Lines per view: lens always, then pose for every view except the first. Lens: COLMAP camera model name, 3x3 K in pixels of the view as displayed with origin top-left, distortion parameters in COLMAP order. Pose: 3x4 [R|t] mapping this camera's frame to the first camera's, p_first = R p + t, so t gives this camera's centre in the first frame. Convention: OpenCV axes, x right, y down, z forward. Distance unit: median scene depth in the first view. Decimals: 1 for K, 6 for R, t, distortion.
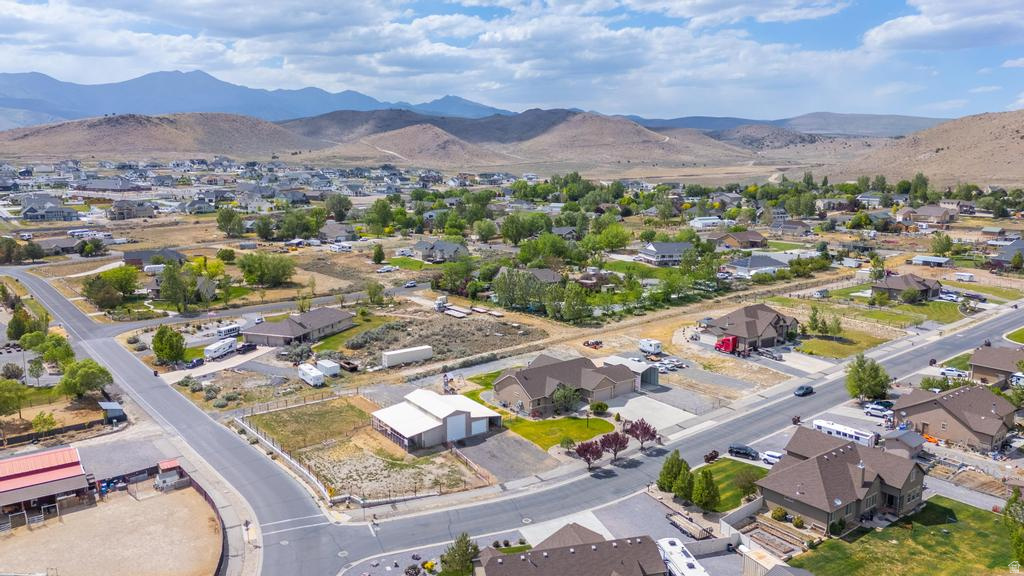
lens RADIAL K [[755.0, 0, 512.0], [0, 755.0, 288.0], [0, 0, 1]] dist [0.098121, -0.132960]
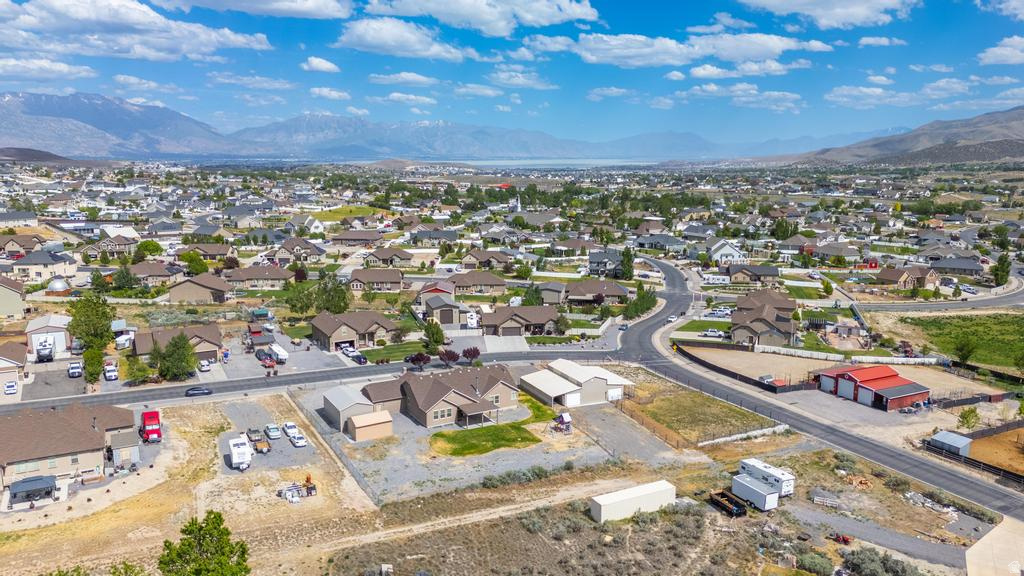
lens RADIAL K [[755.0, 0, 512.0], [0, 755.0, 288.0], [0, 0, 1]] dist [0.098121, -0.132960]
pose [[-0.986317, -0.032321, 0.161660, -0.174635], [0.025197, 0.939517, 0.341573, -0.333717], [-0.162922, 0.340973, -0.925848, 1.924328]]
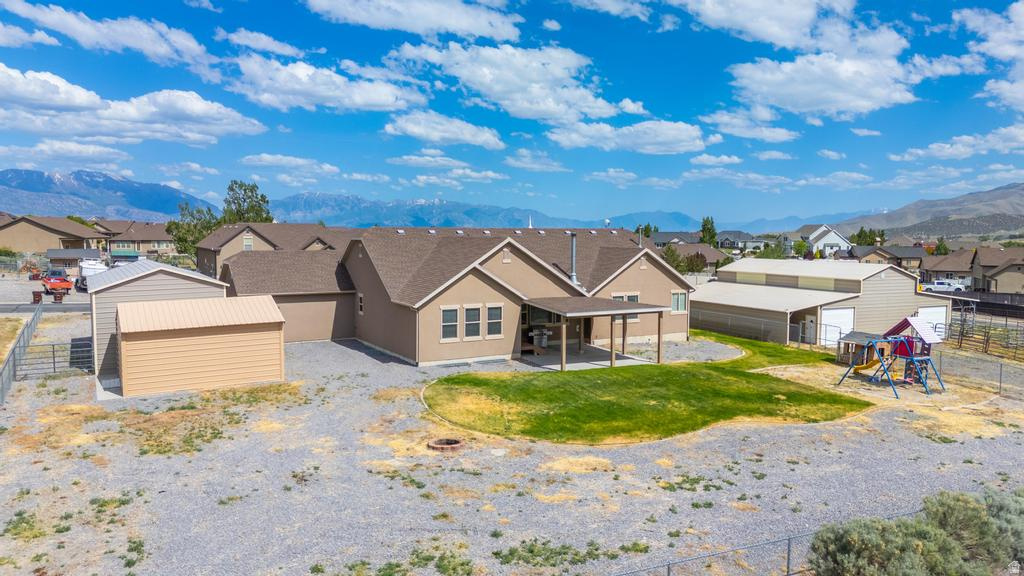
lens RADIAL K [[750.1, 0, 514.6], [0, 750.1, 292.1], [0, 0, 1]] dist [0.076654, -0.088578]
pose [[-0.988224, -0.021846, 0.151448, 0.000159], [0.017136, 0.967729, 0.251408, 0.050003], [-0.152053, 0.251043, -0.955959, 1.378118]]
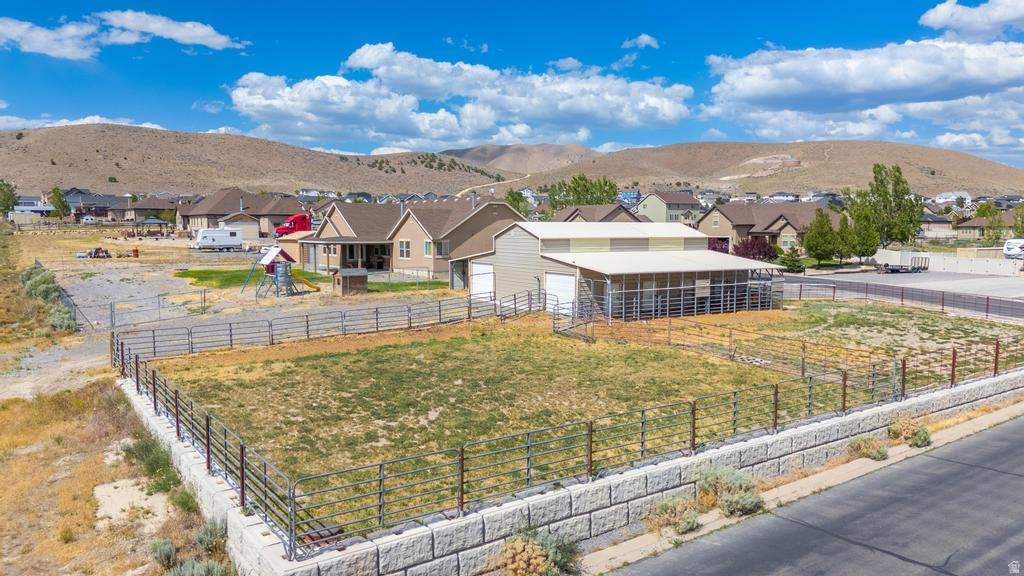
lens RADIAL K [[750.1, 0, 514.6], [0, 750.1, 292.1], [0, 0, 1]] dist [0.076654, -0.088578]
pose [[0.040595, -0.090463, 0.995072, -0.461379], [0.171057, 0.981820, 0.082279, 0.136045], [-0.984424, 0.166874, 0.055332, 0.982972]]
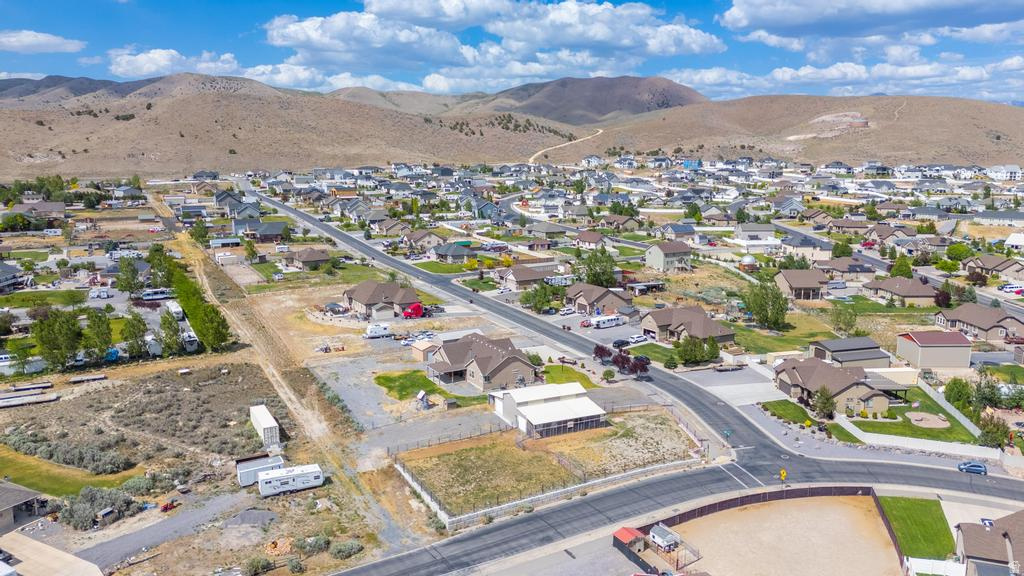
lens RADIAL K [[750.1, 0, 514.6], [0, 750.1, 292.1], [0, 0, 1]] dist [0.076654, -0.088578]
pose [[0.145443, -0.180420, 0.972777, -1.006668], [0.169309, 0.973267, 0.155197, -0.132183], [-0.974772, 0.142127, 0.172102, 0.811615]]
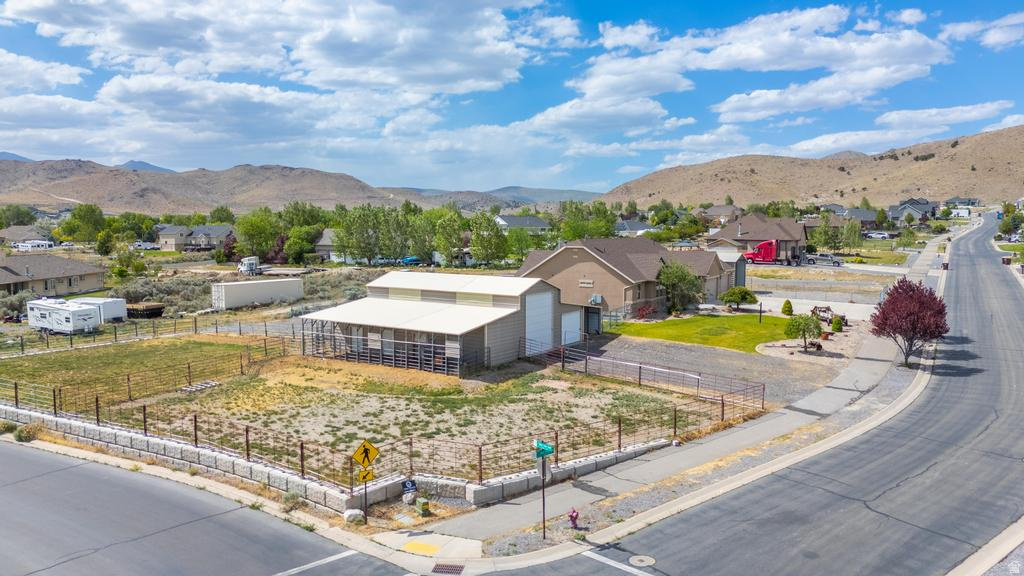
lens RADIAL K [[750.1, 0, 514.6], [0, 750.1, 292.1], [0, 0, 1]] dist [0.076654, -0.088578]
pose [[0.929110, -0.033259, 0.368305, -0.216593], [0.064116, 0.995352, -0.071861, 0.180000], [-0.364203, 0.090381, 0.926924, 0.574847]]
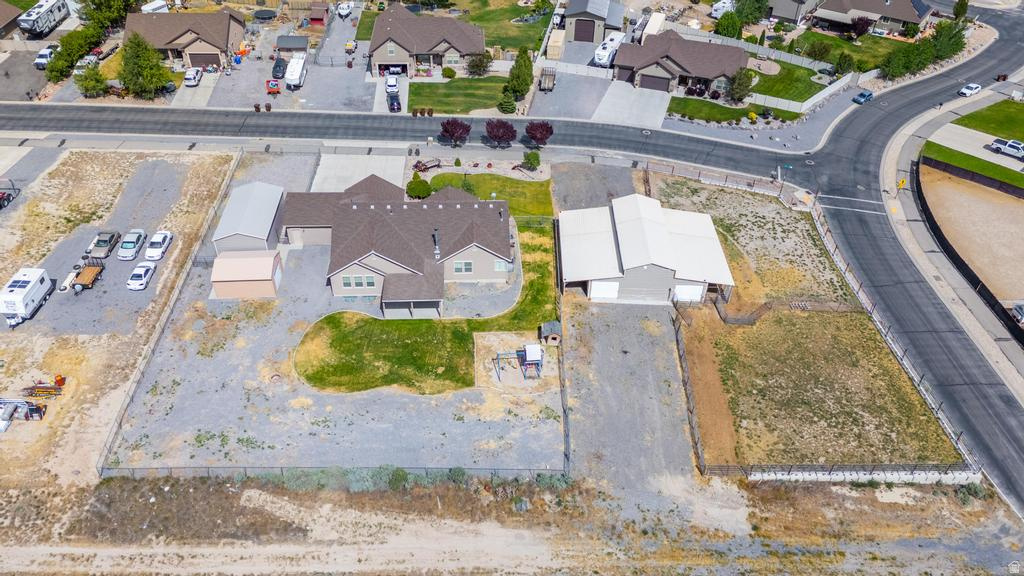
lens RADIAL K [[750.1, 0, 514.6], [0, 750.1, 292.1], [0, 0, 1]] dist [0.076654, -0.088578]
pose [[-0.819151, -0.378176, 0.431248, -0.293333], [0.075471, 0.674254, 0.734633, -0.280640], [-0.568591, 0.634322, -0.523774, 1.368965]]
